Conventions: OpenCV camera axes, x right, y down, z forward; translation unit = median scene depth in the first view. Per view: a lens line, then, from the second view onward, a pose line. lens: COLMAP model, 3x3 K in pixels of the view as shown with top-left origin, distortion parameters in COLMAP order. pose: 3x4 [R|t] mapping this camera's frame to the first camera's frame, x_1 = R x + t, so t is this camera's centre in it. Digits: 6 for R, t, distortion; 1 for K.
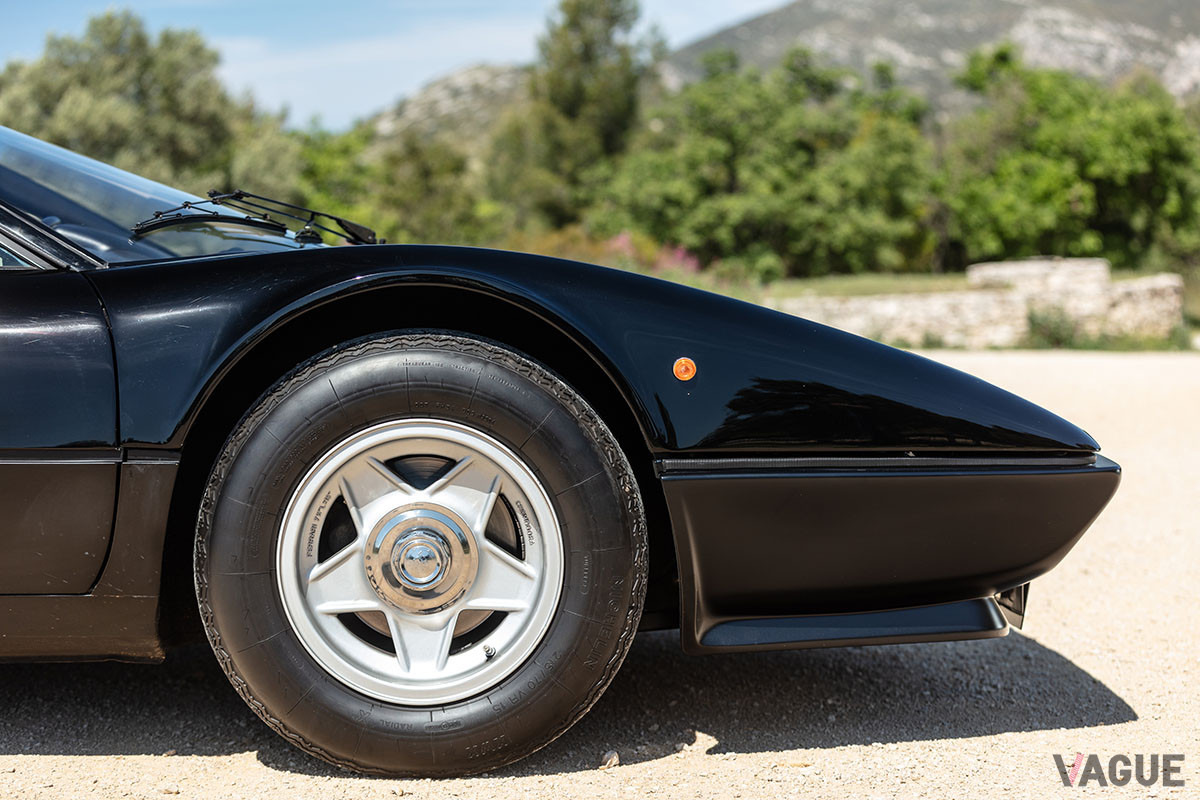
lens RADIAL K [[2349.8, 0, 600.0], [0, 2349.8, 400.0], [0, 0, 1]] dist [-0.107789, -0.047556]
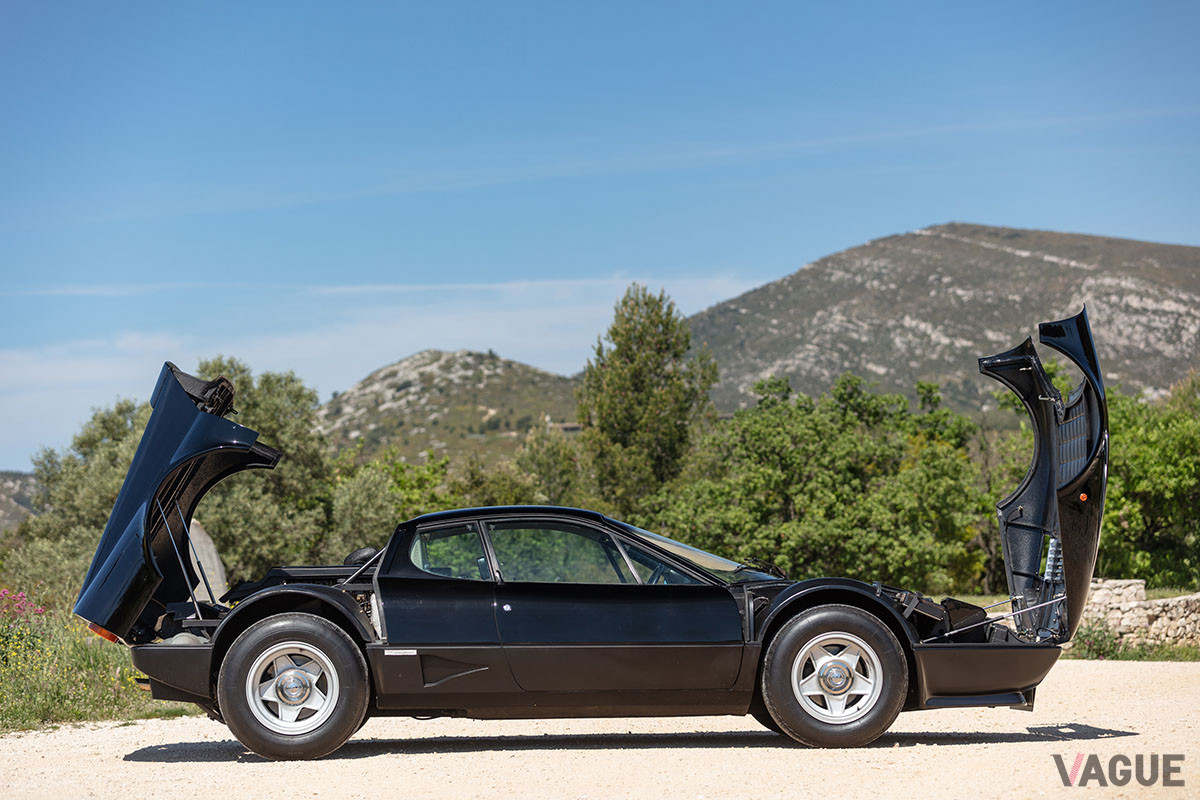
lens RADIAL K [[3120.0, 0, 600.0], [0, 3120.0, 400.0], [0, 0, 1]] dist [-0.080679, -0.205150]
pose [[0.999715, -0.009815, 0.021785, -0.055815], [0.012337, 0.992839, -0.118824, 0.022285], [-0.020463, 0.119059, 0.992676, -0.367377]]
